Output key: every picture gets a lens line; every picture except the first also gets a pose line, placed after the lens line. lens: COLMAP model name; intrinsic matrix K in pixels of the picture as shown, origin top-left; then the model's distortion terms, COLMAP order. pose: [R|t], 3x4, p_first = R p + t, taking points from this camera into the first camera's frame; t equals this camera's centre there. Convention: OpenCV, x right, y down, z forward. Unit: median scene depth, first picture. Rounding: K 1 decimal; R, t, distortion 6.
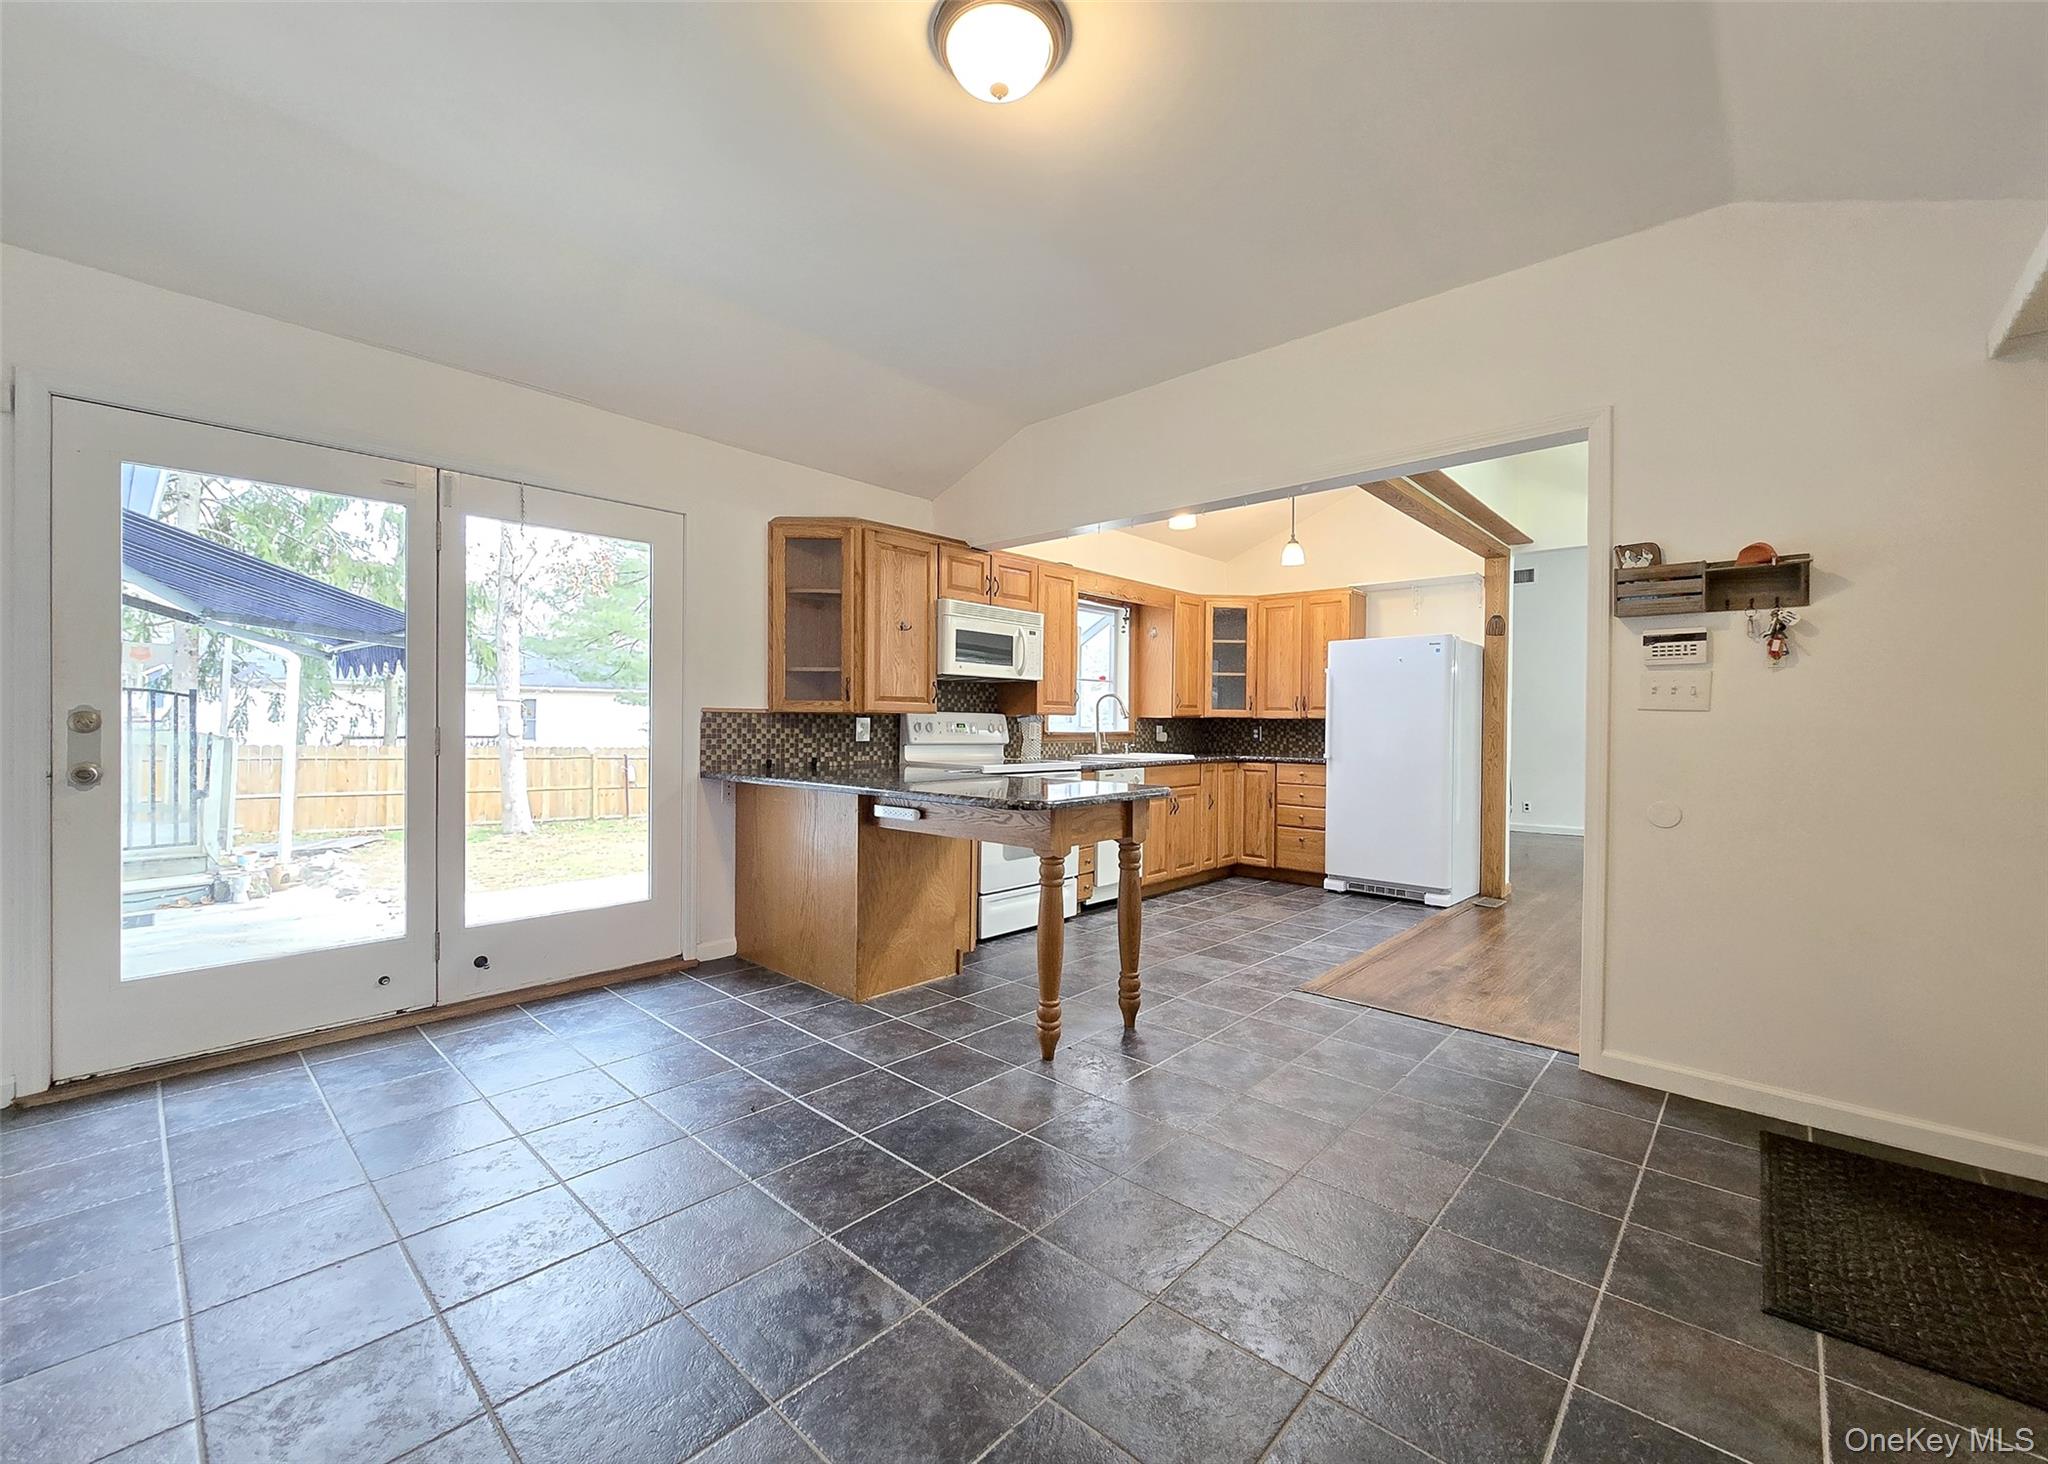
lens RADIAL K [[832.4, 0, 1024.0], [0, 832.4, 732.0], [0, 0, 1]] dist [0.000870, 0.000307]
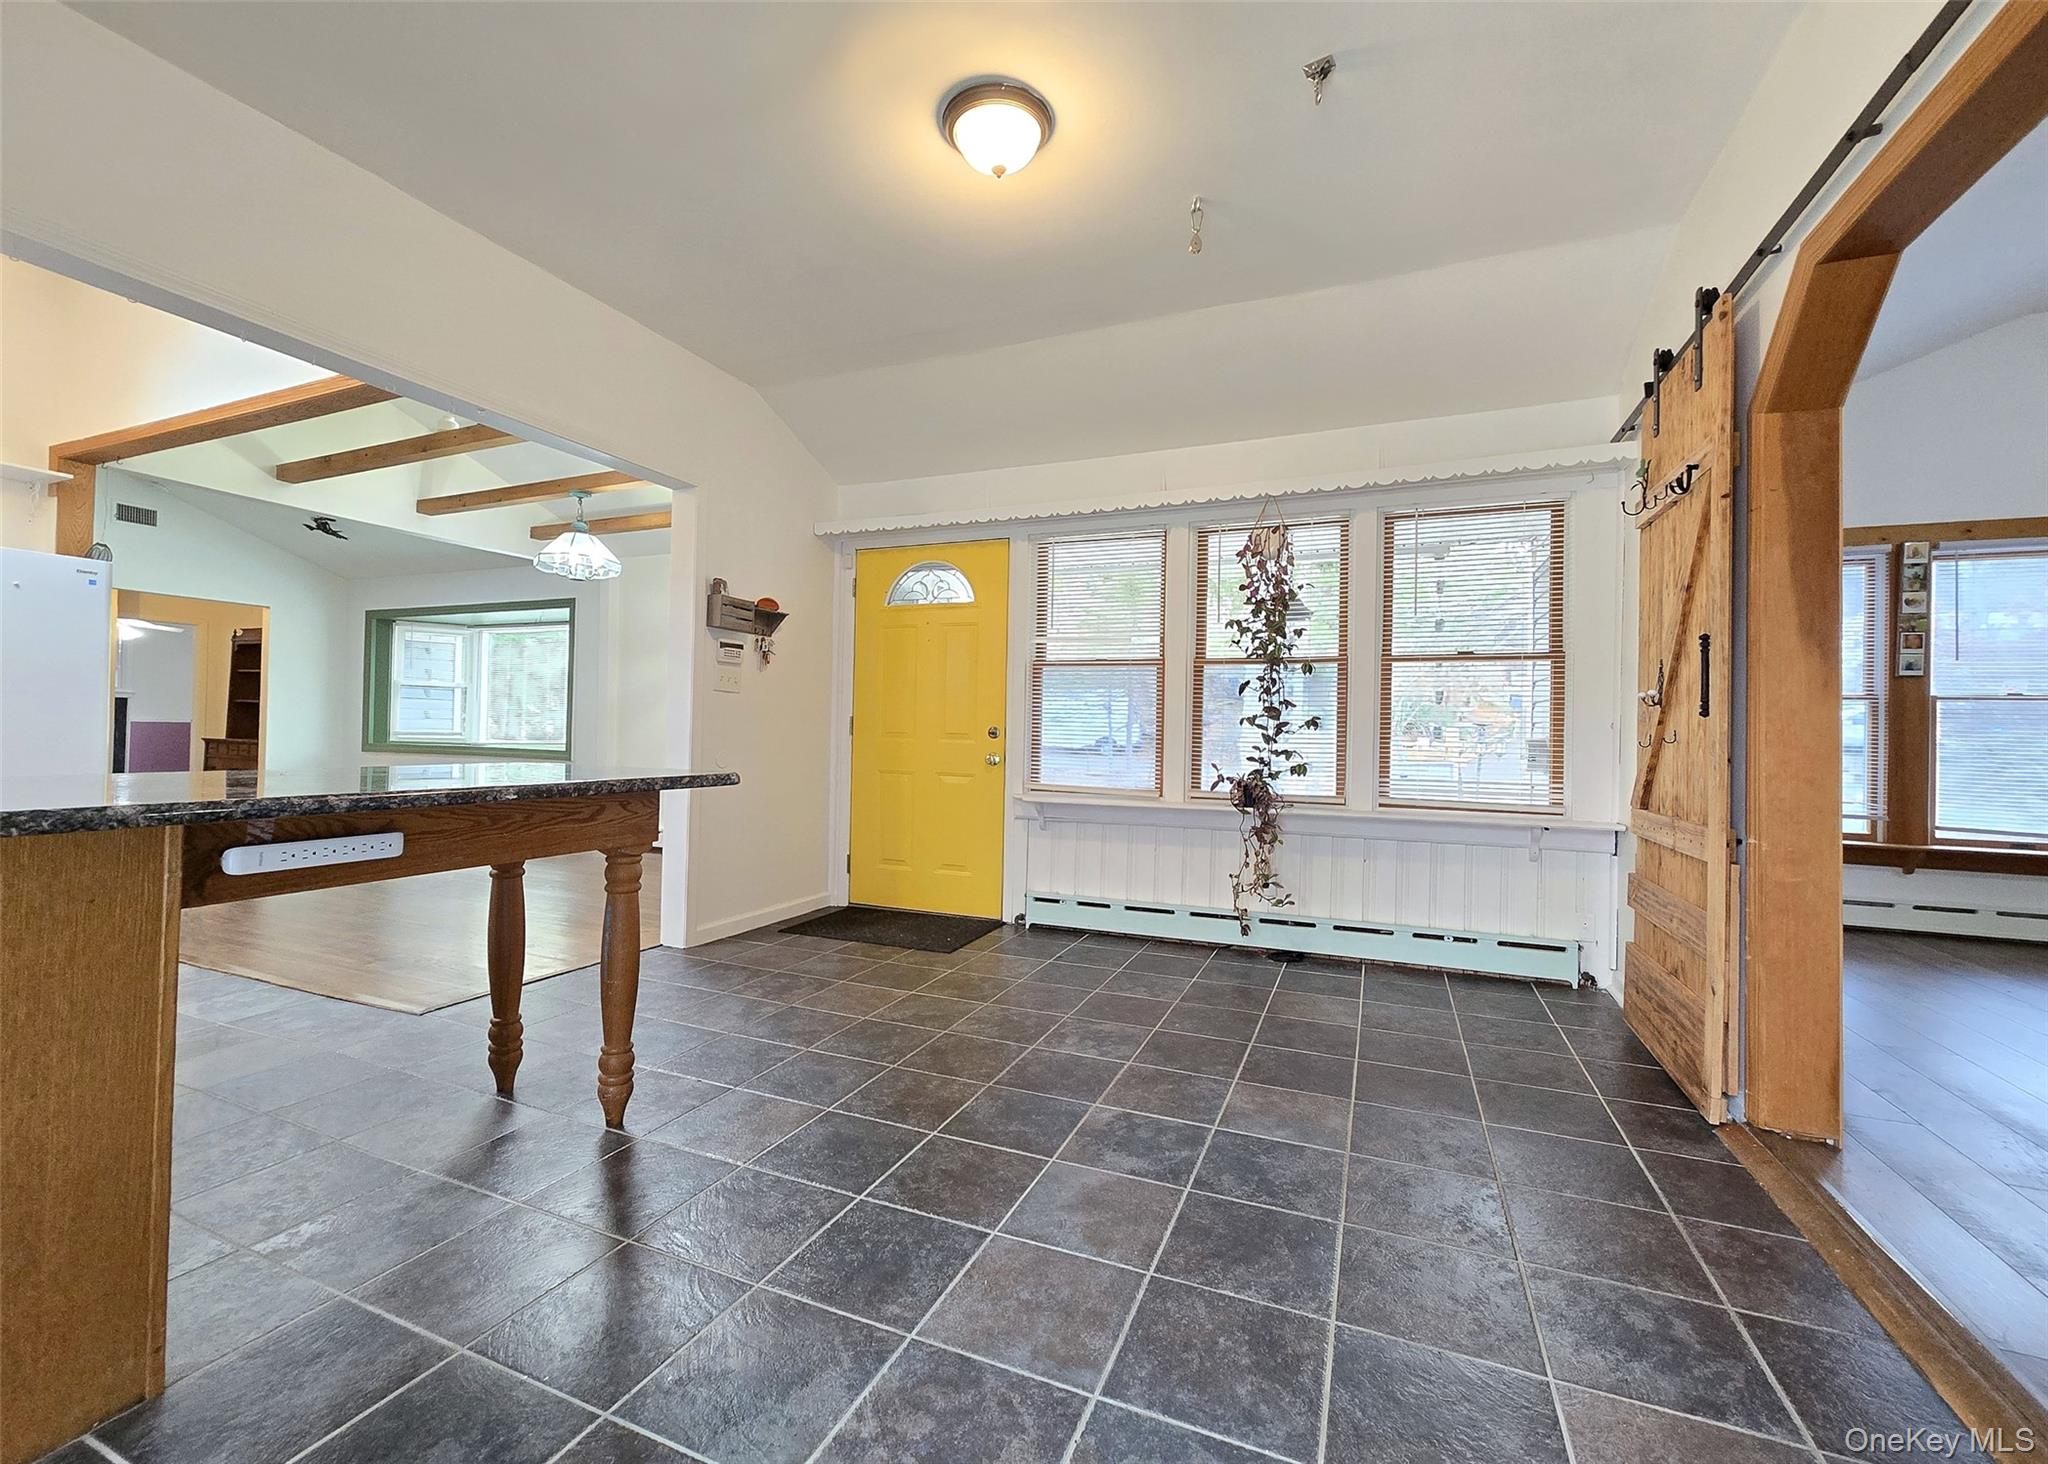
lens RADIAL K [[843.0, 0, 1040.6], [0, 843.0, 722.3], [0, 0, 1]] dist [-0.000567, 0.000562]
pose [[-0.345350, -0.003505, 0.938467, -0.513387], [-0.009171, 0.999958, 0.000360, 0.014792], [-0.938429, -0.008483, -0.345367, 0.569033]]
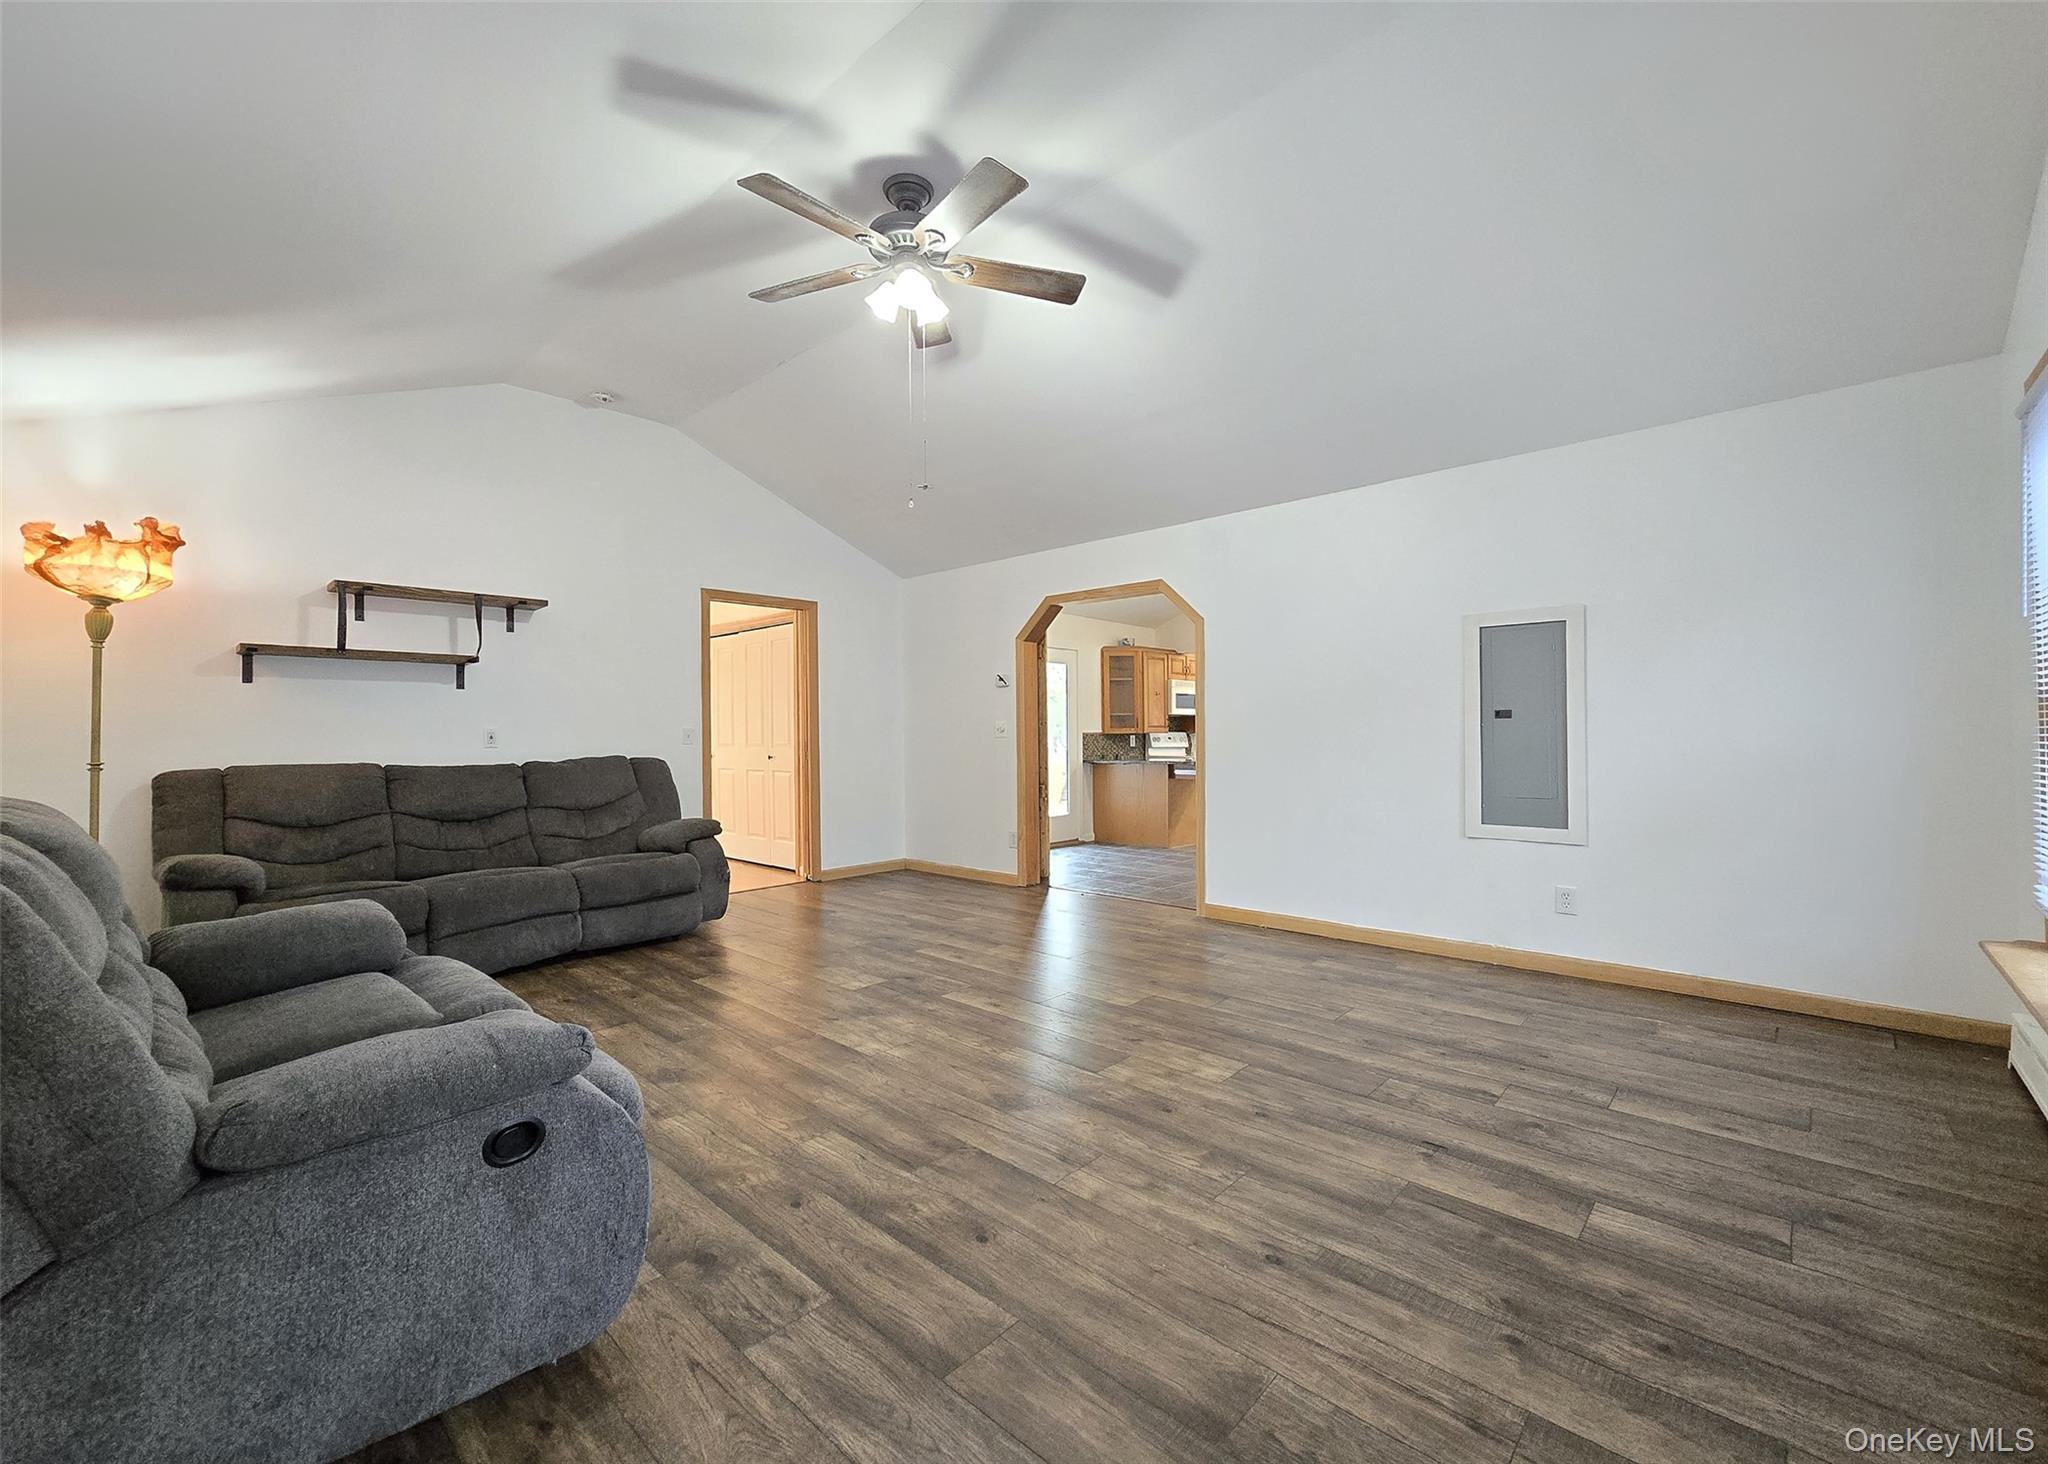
lens RADIAL K [[843.0, 0, 1040.6], [0, 843.0, 722.3], [0, 0, 1]] dist [-0.000567, 0.000562]
pose [[0.999847, -0.014825, 0.009245, -0.453525], [0.015054, 0.999569, -0.025222, 0.000651], [-0.008867, 0.025358, 0.999639, -1.169956]]
